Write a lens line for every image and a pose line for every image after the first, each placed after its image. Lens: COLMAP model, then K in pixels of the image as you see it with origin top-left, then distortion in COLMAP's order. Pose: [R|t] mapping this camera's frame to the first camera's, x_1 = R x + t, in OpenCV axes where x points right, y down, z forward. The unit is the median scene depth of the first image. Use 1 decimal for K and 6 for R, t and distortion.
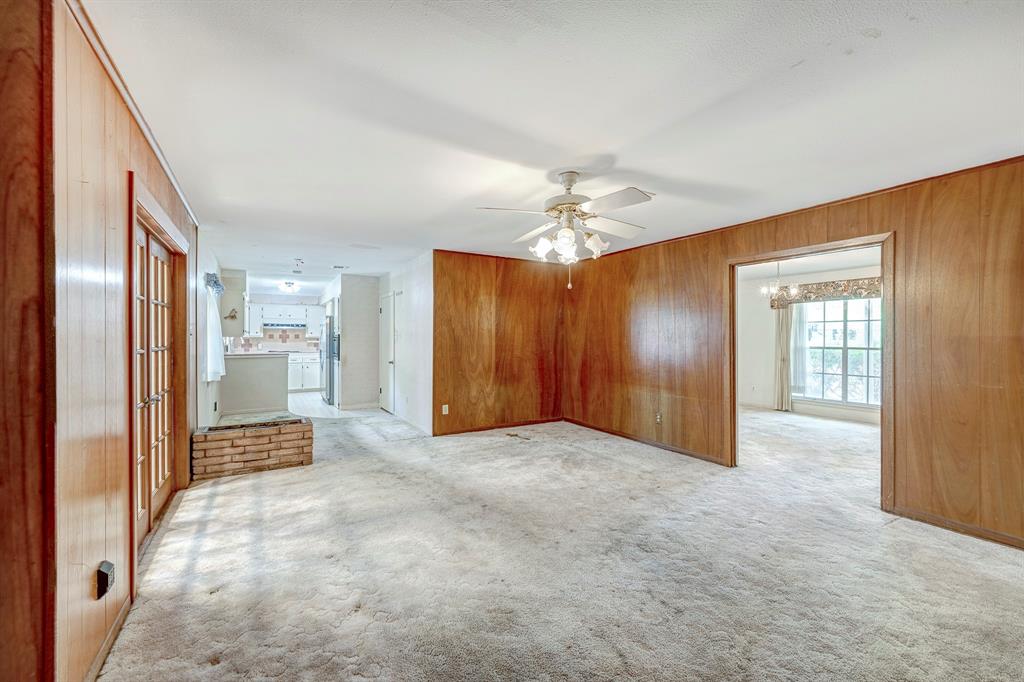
lens RADIAL K [[423.5, 0, 507.8], [0, 423.5, 336.0], [0, 0, 1]] dist [-0.000418, -0.000004]
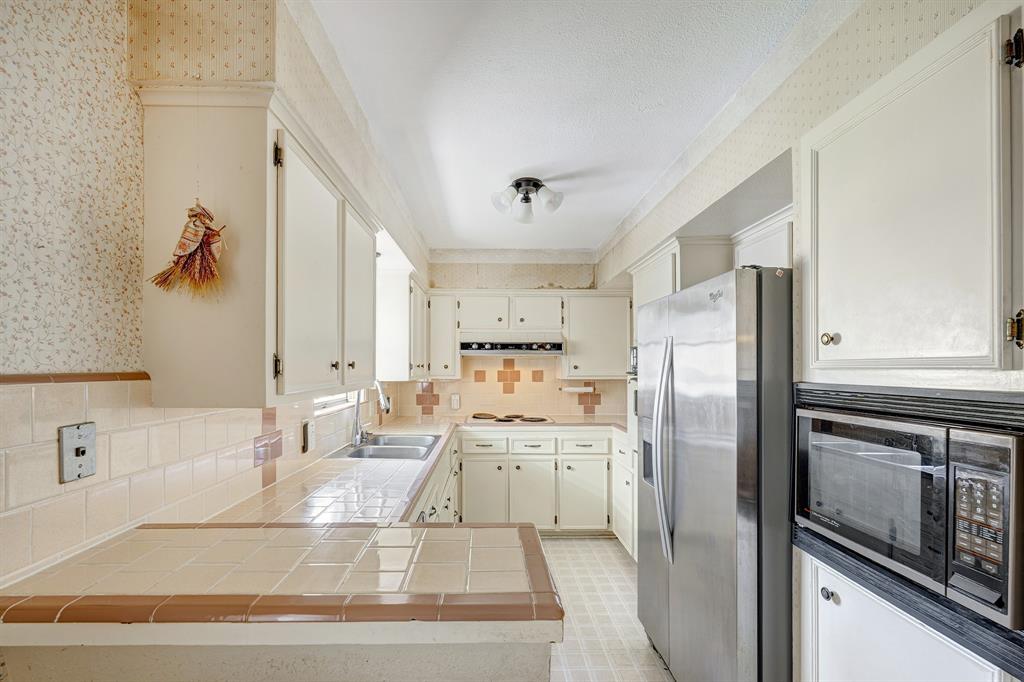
lens RADIAL K [[420.4, 0, 475.6], [0, 420.4, 368.4], [0, 0, 1]] dist [-0.000490, -0.000009]
pose [[0.846761, -0.002695, -0.531967, -0.610108], [0.006404, 0.999966, 0.005128, -0.014049], [0.531935, -0.007749, 0.846750, 1.149130]]
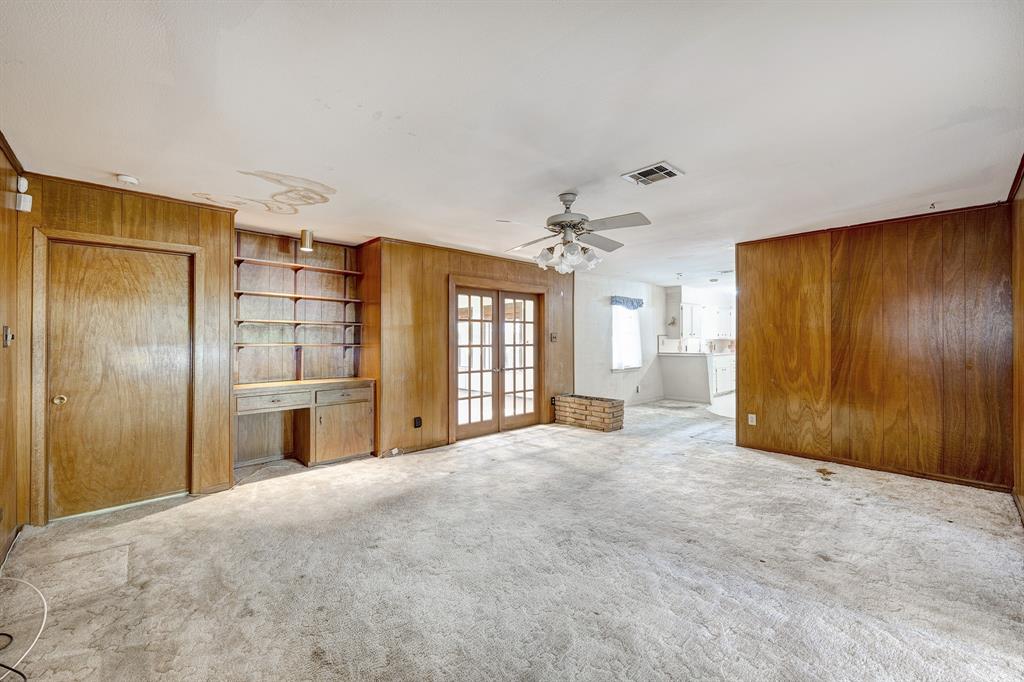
lens RADIAL K [[423.5, 0, 504.8], [0, 423.5, 337.7], [0, 0, 1]] dist [-0.000418, -0.000004]
pose [[0.192273, -0.007437, -0.981313, 0.627631], [0.007022, 0.999956, -0.006203, 0.002994], [0.981316, -0.005698, 0.192317, 0.316831]]
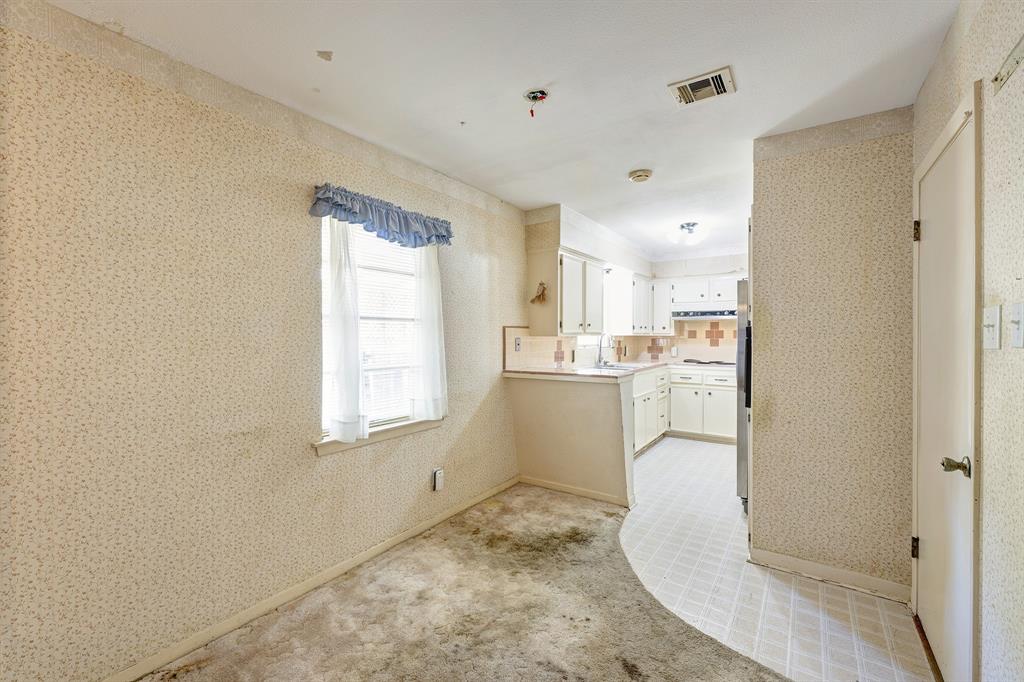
lens RADIAL K [[423.5, 0, 504.7], [0, 423.5, 340.7], [0, 0, 1]] dist [-0.000418, -0.000004]
pose [[0.398770, 0.006415, -0.917029, -0.229040], [0.009044, 0.999899, 0.010927, 0.002101], [0.917007, -0.012651, 0.398671, 0.925969]]
